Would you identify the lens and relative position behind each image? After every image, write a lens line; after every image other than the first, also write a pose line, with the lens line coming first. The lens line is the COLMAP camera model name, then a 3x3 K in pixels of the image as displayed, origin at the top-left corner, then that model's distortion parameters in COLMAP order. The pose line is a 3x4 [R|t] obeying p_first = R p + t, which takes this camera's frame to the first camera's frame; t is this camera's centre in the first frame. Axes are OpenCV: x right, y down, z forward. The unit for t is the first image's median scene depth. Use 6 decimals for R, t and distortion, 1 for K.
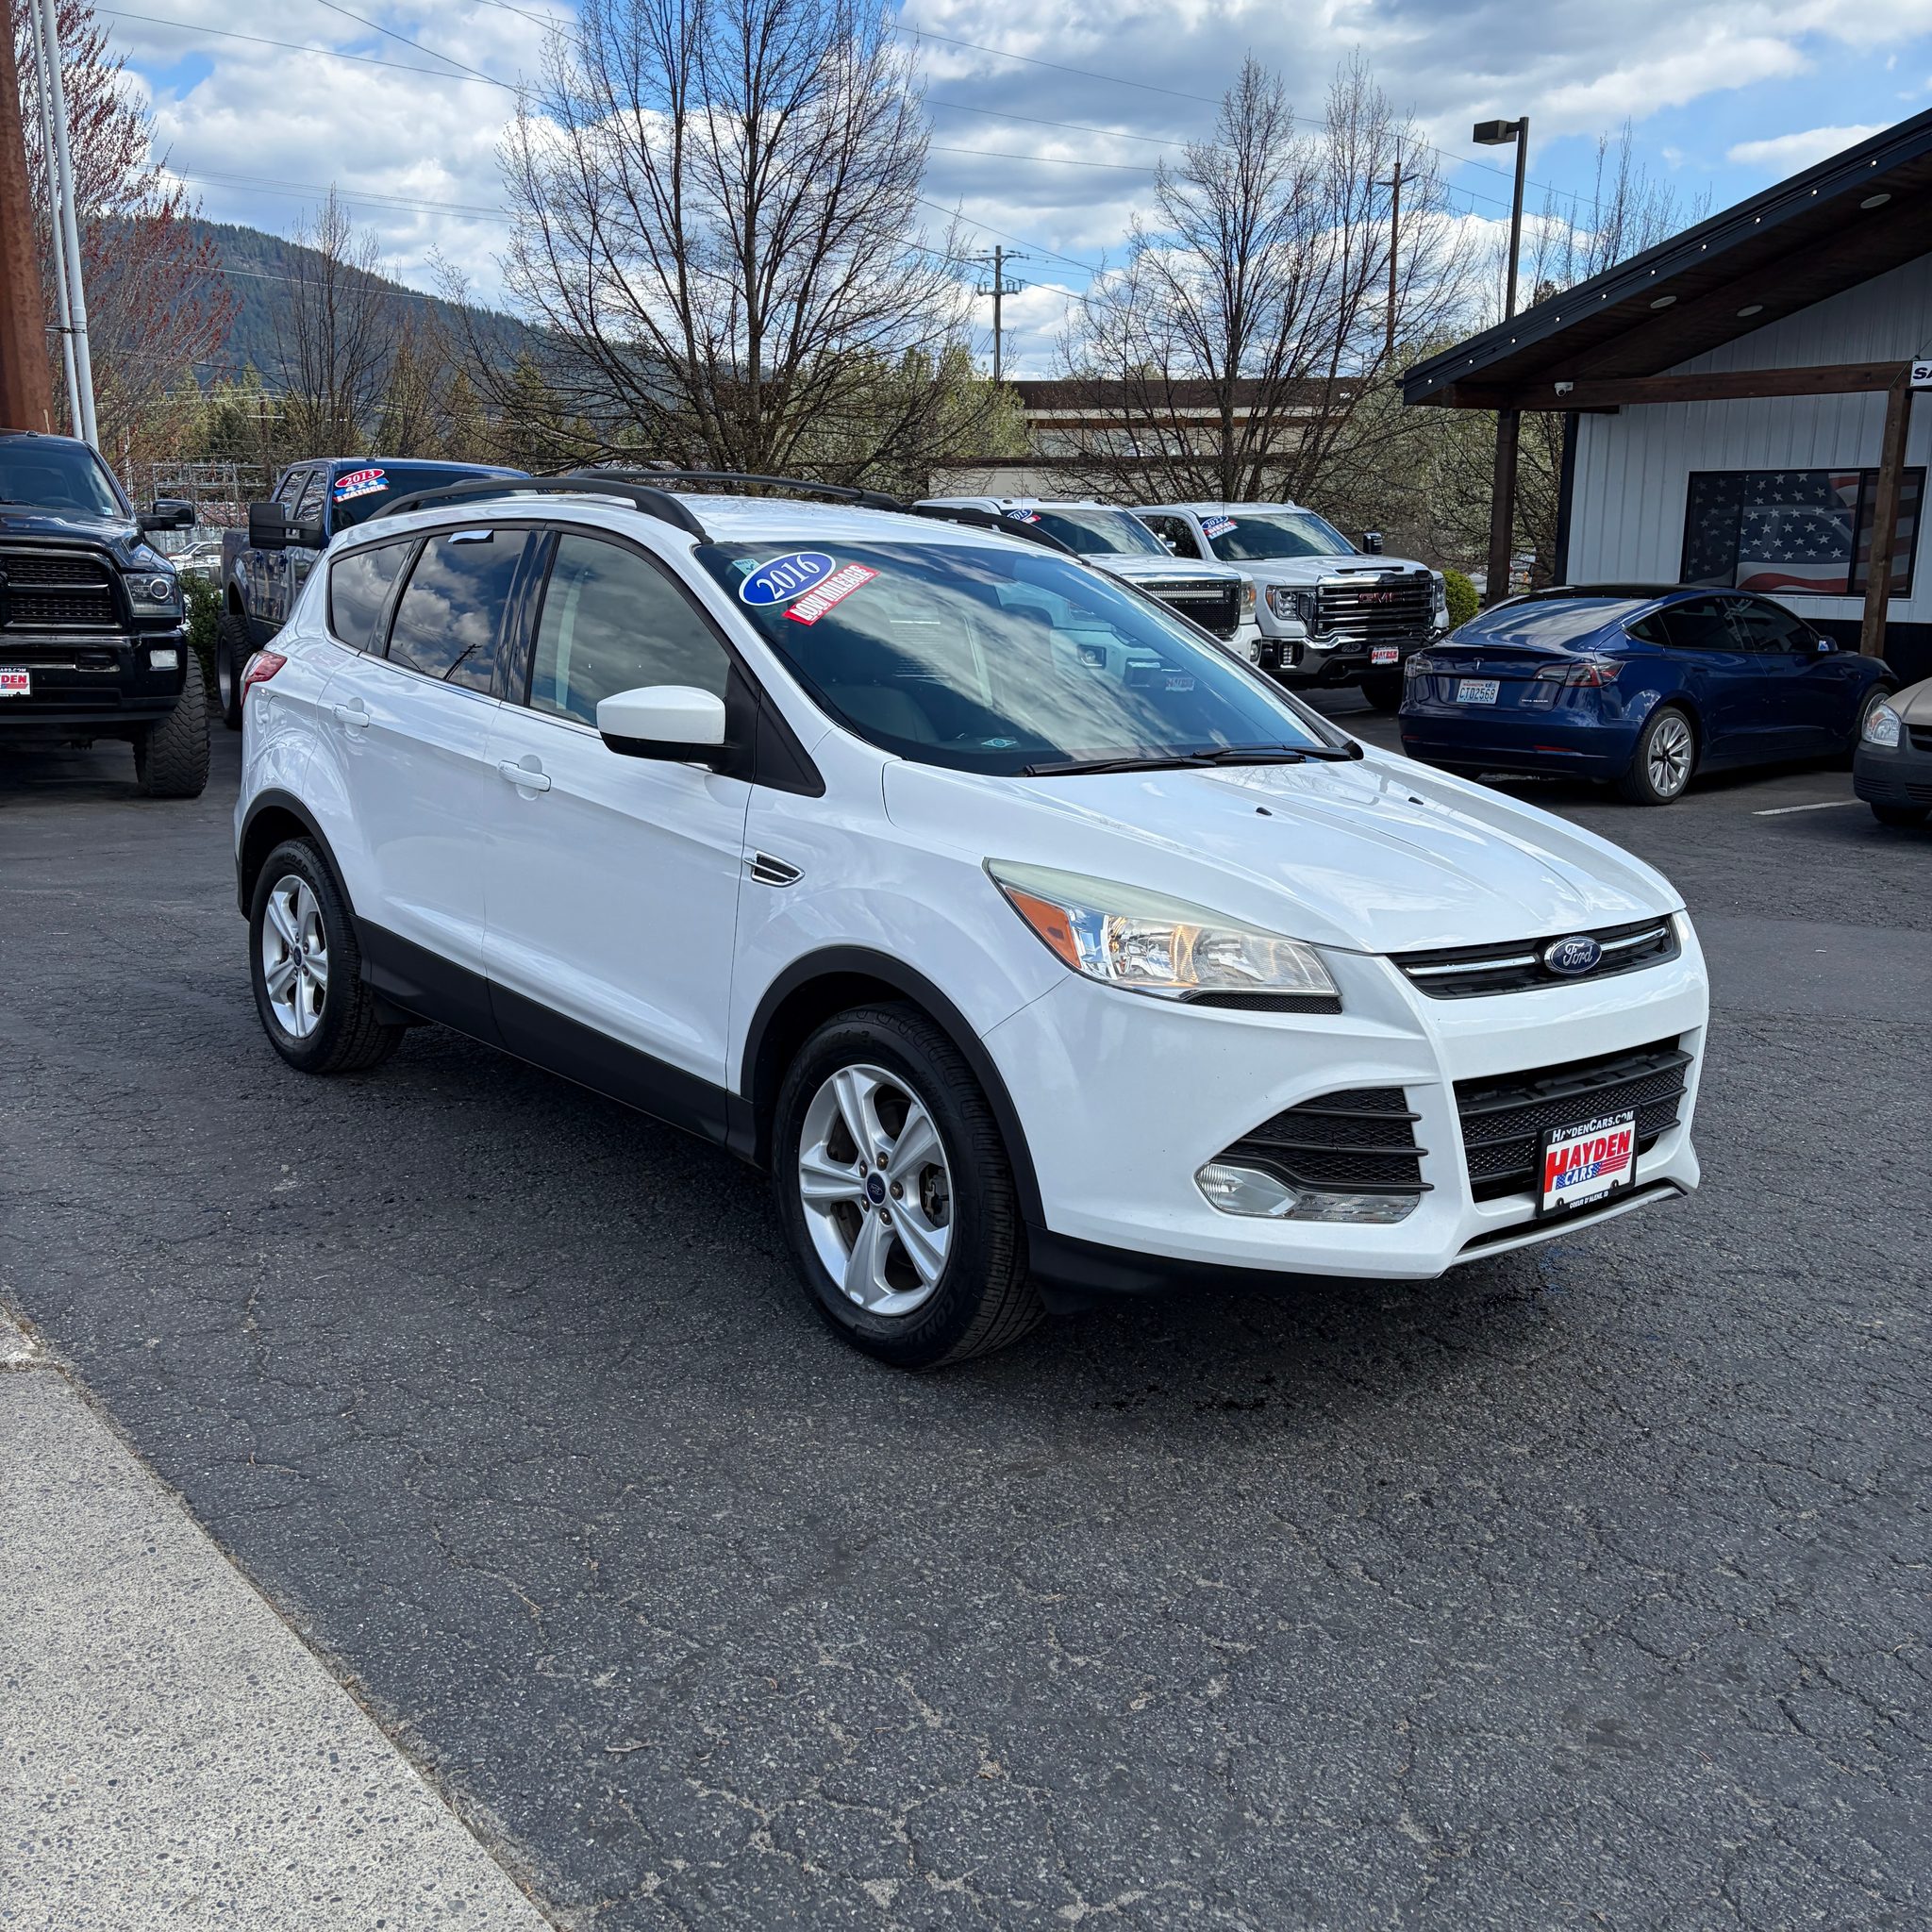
lens RADIAL K [[2020.7, 0, 961.7], [0, 2020.7, 974.7], [0, 0, 1]] dist [0.037823, 0.000000]
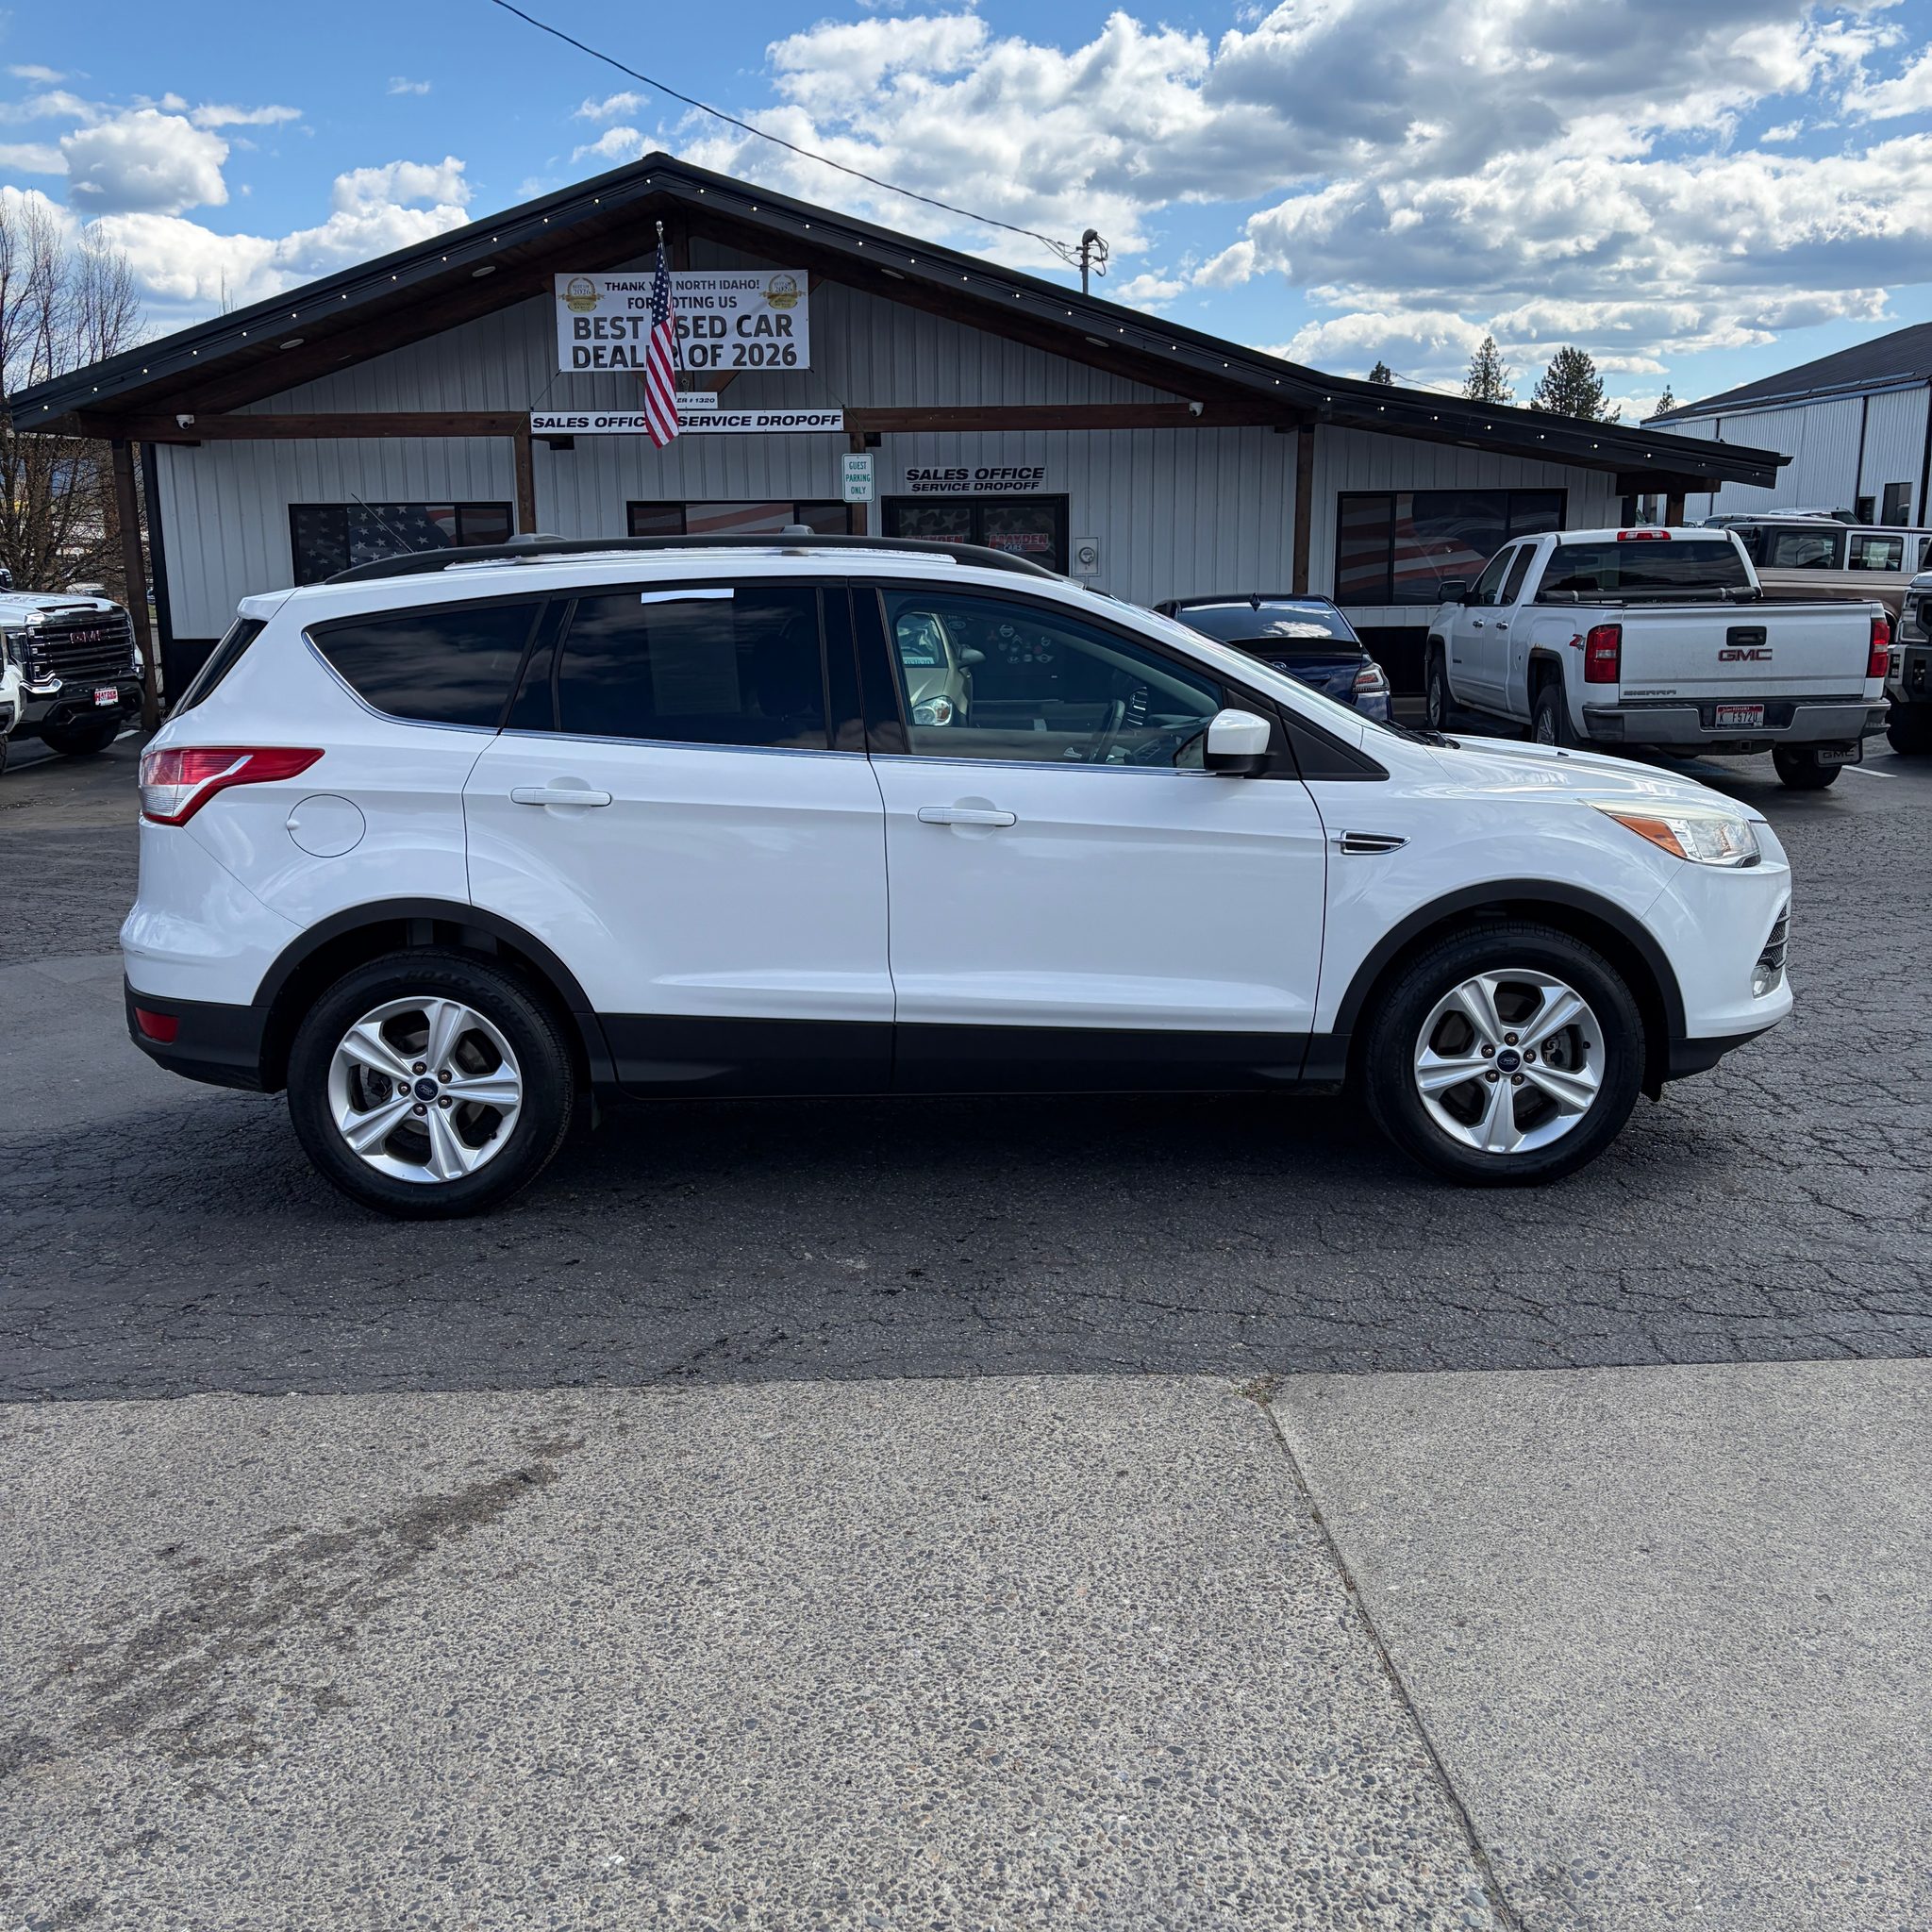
lens RADIAL K [[2020.7, 0, 965.7], [0, 2020.7, 969.3], [0, 0, 1]] dist [0.037823, 0.000000]
pose [[0.620613, -0.179917, 0.763197, -1.260543], [0.190029, 0.978815, 0.076220, -0.122047], [-0.760742, 0.097727, 0.641655, 0.402291]]
